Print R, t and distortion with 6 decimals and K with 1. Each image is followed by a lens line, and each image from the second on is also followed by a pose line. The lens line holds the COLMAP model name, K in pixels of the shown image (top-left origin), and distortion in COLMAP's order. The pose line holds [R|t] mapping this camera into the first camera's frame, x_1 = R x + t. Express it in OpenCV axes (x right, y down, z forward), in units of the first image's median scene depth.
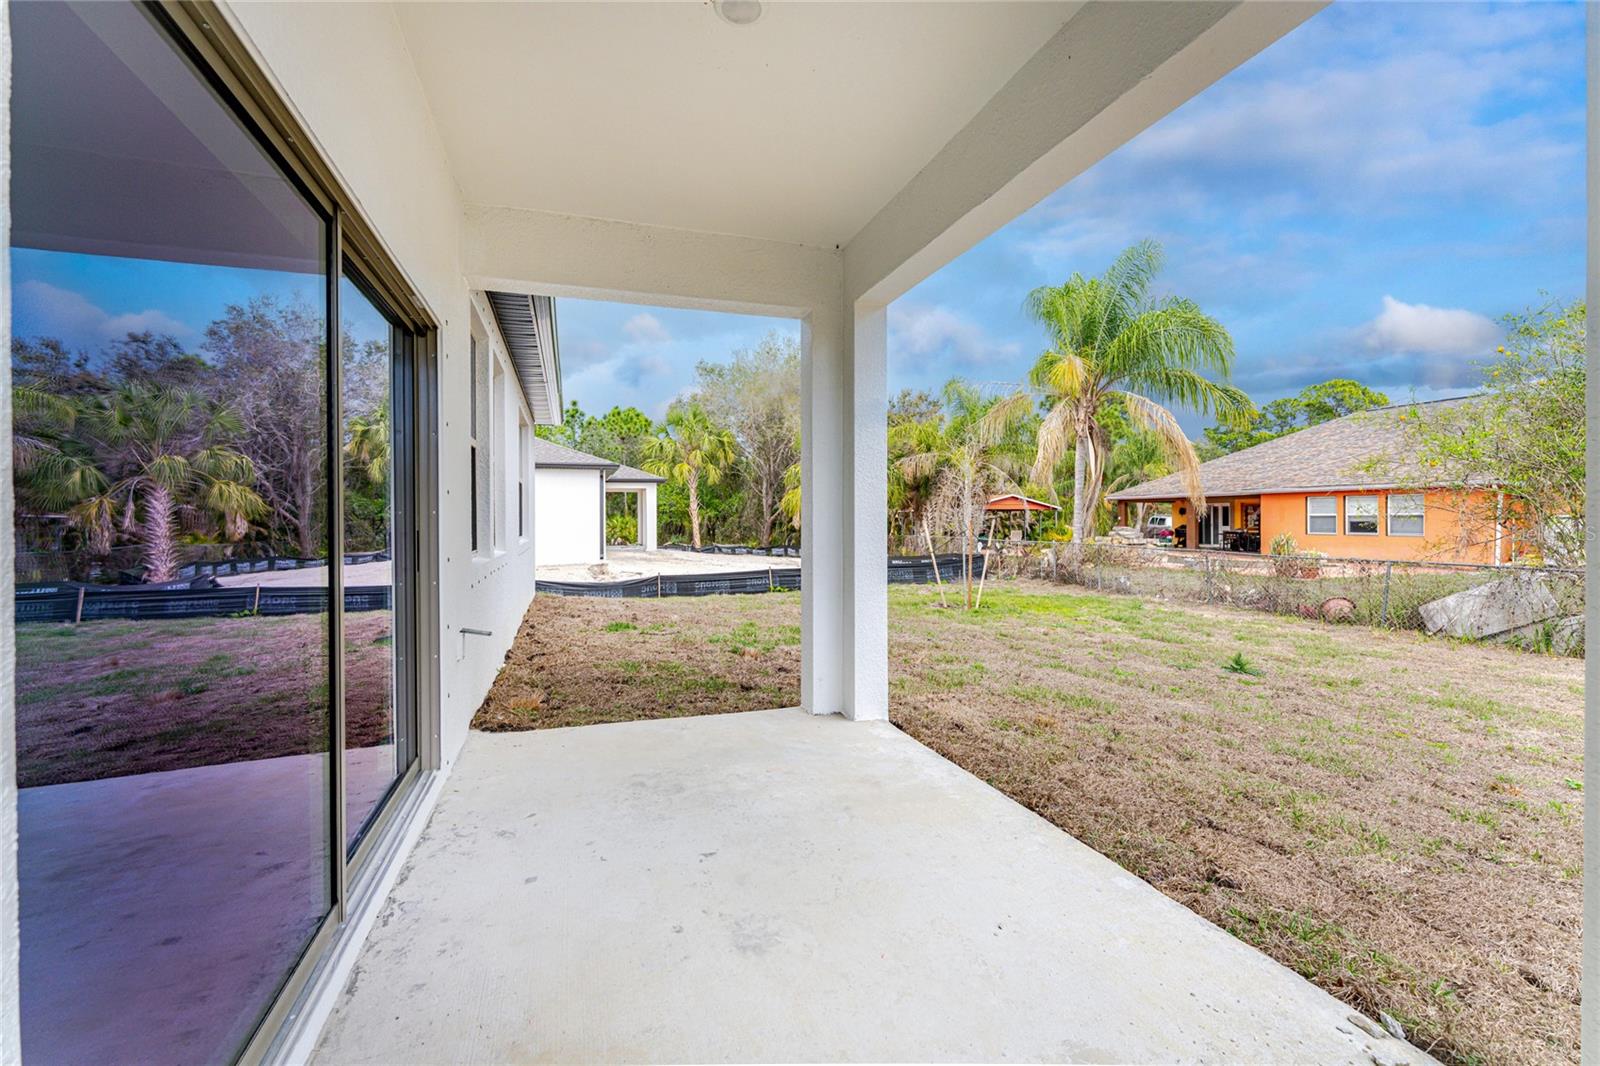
lens RADIAL K [[648.3, 0, 801.1], [0, 648.3, 525.5], [0, 0, 1]] dist [-0.020319, -0.000347]
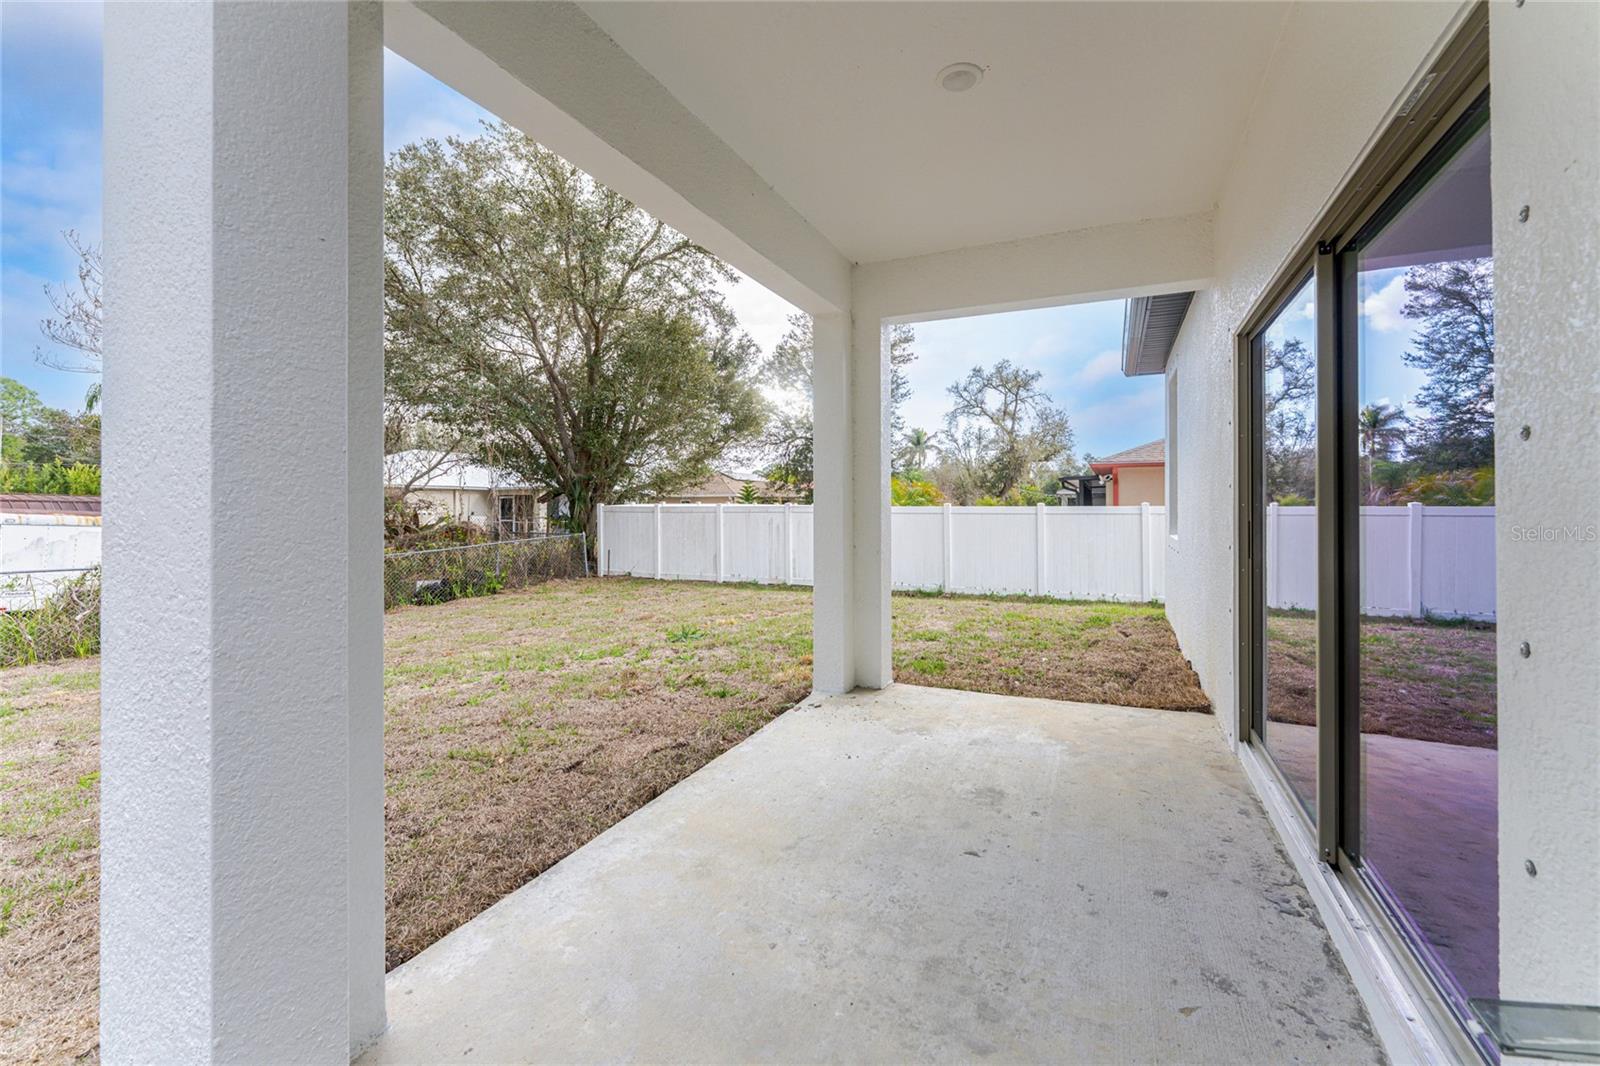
lens RADIAL K [[648.3, 0, 804.0], [0, 648.3, 517.1], [0, 0, 1]] dist [-0.020319, -0.000347]
pose [[-0.712018, -0.001374, 0.702159, -0.573996], [0.016494, 0.999689, 0.018683, -0.027557], [-0.701967, 0.024884, -0.711775, 1.645302]]
